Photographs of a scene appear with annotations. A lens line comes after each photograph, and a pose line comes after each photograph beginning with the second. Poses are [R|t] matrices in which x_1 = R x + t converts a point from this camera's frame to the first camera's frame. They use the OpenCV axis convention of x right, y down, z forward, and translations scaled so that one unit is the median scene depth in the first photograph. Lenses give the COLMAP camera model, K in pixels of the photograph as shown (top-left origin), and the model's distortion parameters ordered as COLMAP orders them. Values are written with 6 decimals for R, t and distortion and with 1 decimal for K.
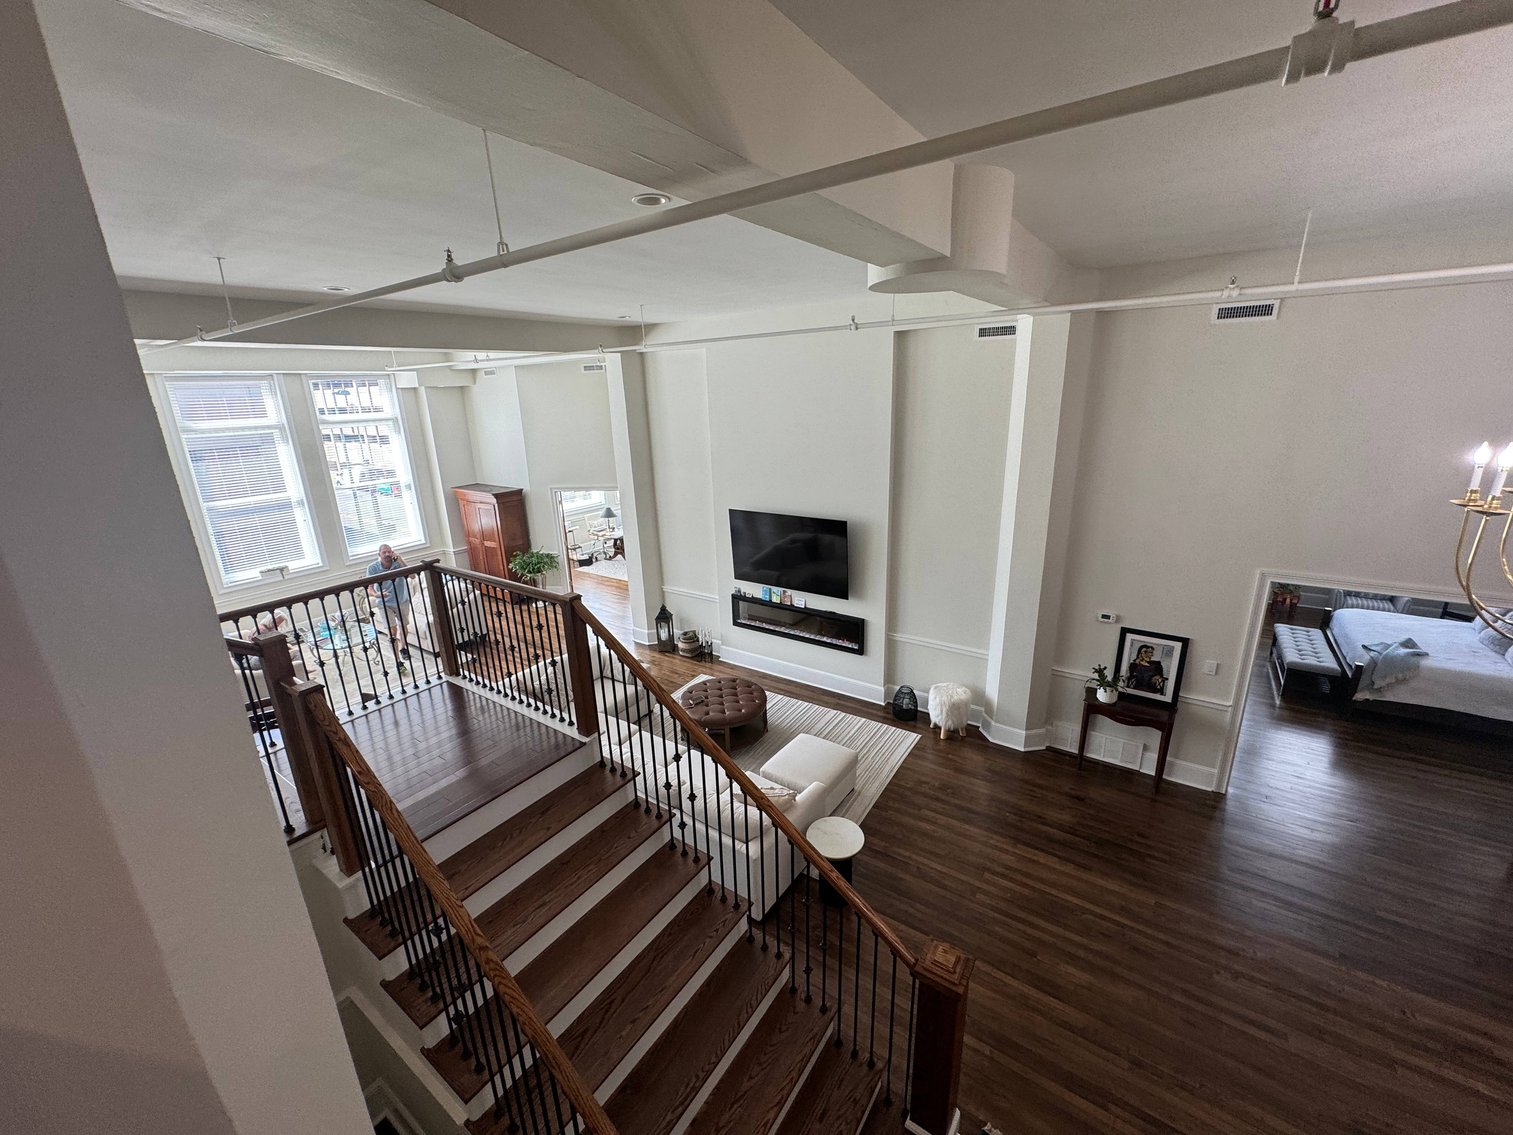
lens RADIAL K [[602.6, 0, 755.7], [0, 602.6, 567.7], [0, 0, 1]] dist [-0.002045, 0.000147]
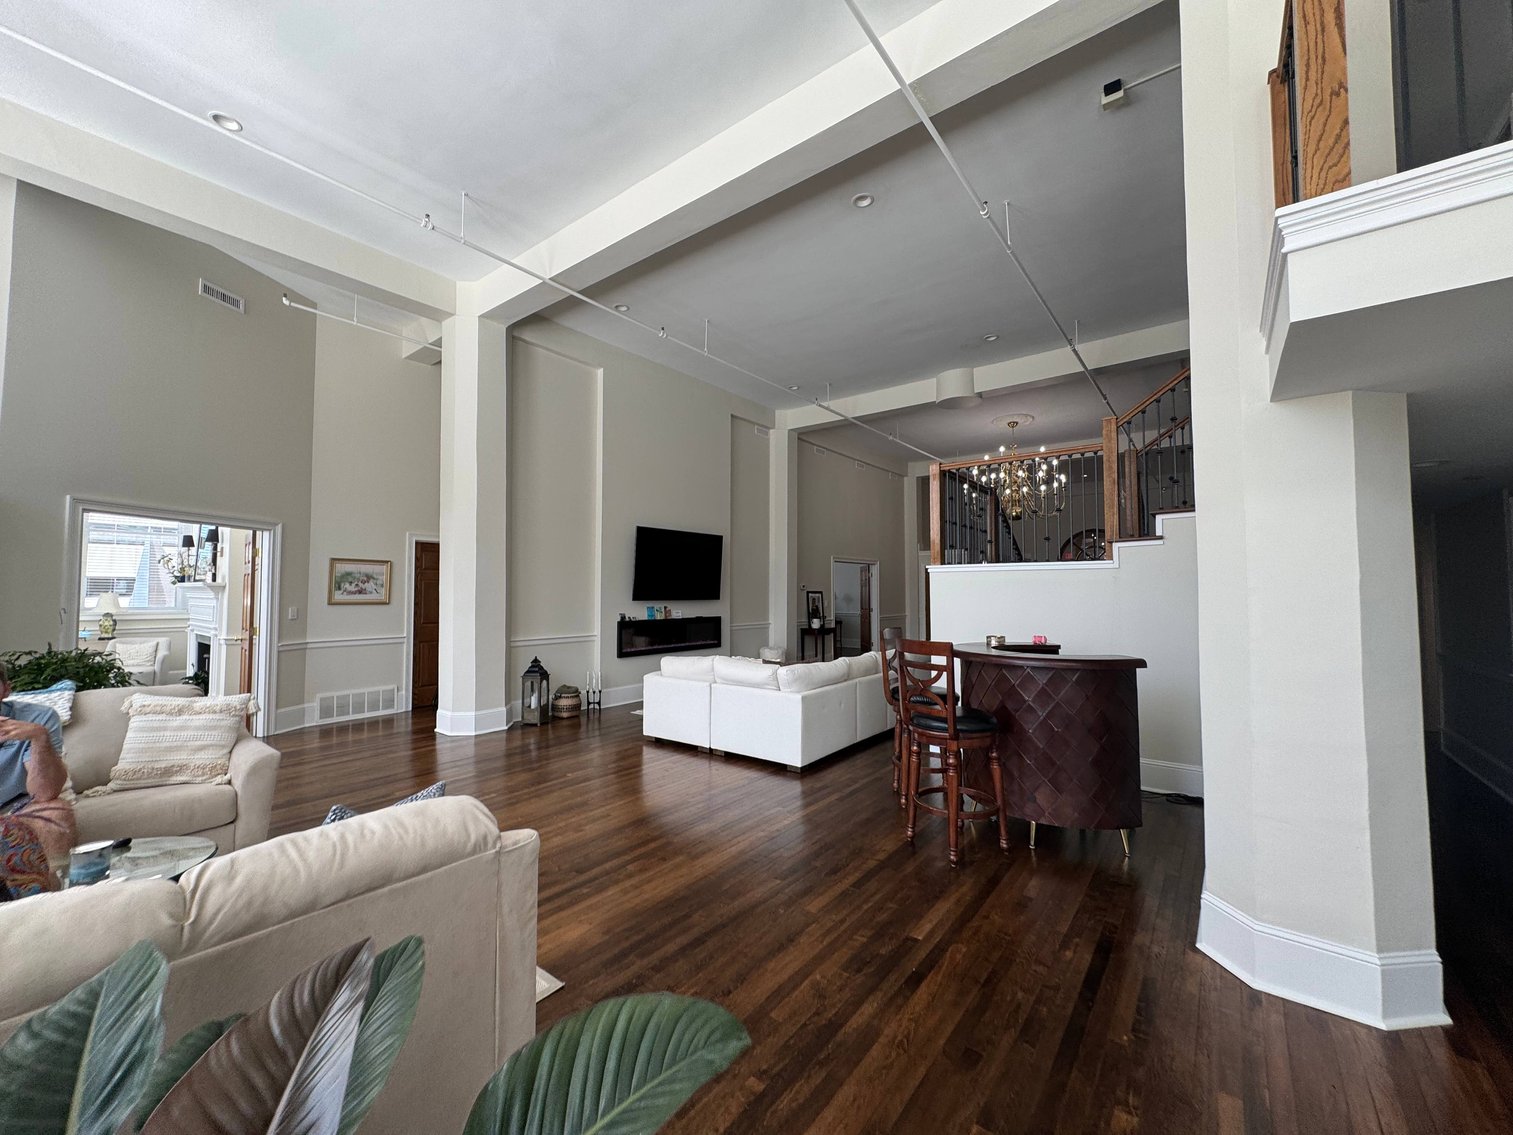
lens RADIAL K [[602.6, 0, 756.3], [0, 602.6, 565.9], [0, 0, 1]] dist [-0.002045, 0.000147]
pose [[0.054031, 0.073984, 0.995795, -1.340809], [0.277603, 0.956825, -0.086151, 0.140222], [-0.959175, 0.281090, 0.031160, 1.043309]]
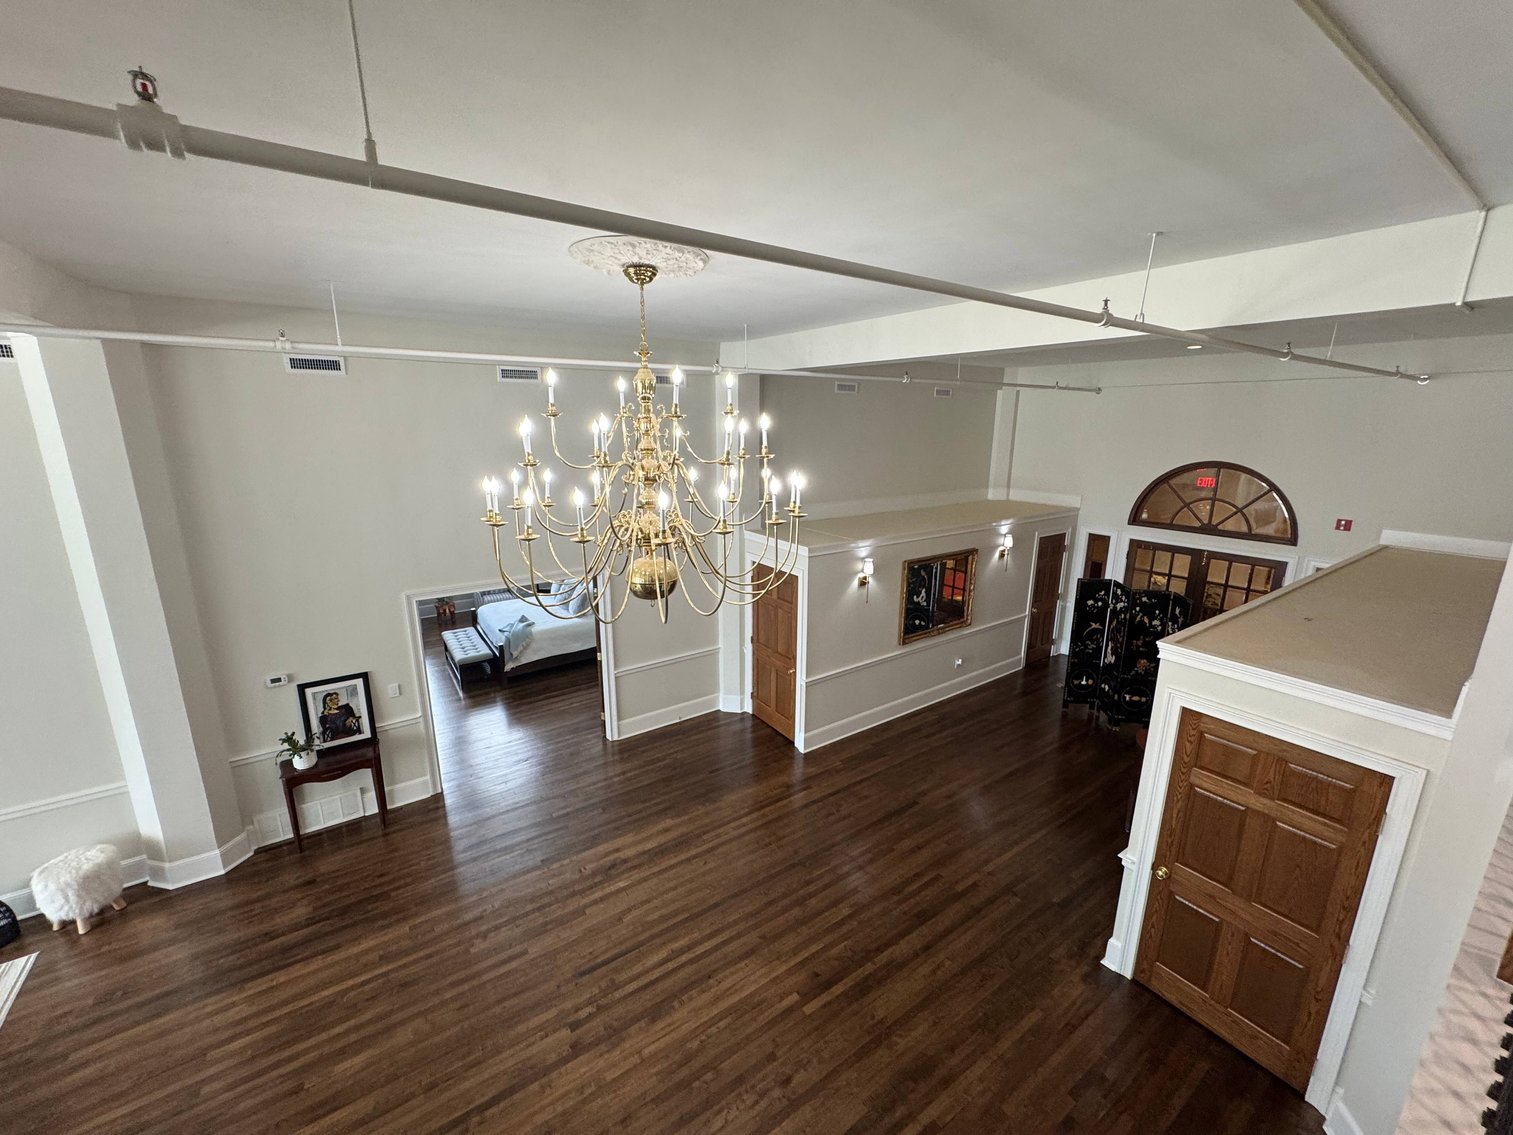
lens RADIAL K [[602.6, 0, 752.5], [0, 602.6, 567.2], [0, 0, 1]] dist [-0.002045, 0.000147]
pose [[0.352258, -0.186928, 0.917045, 0.032655], [0.249847, 0.963073, 0.100339, 0.005109], [-0.901937, 0.193776, 0.385954, -0.032674]]
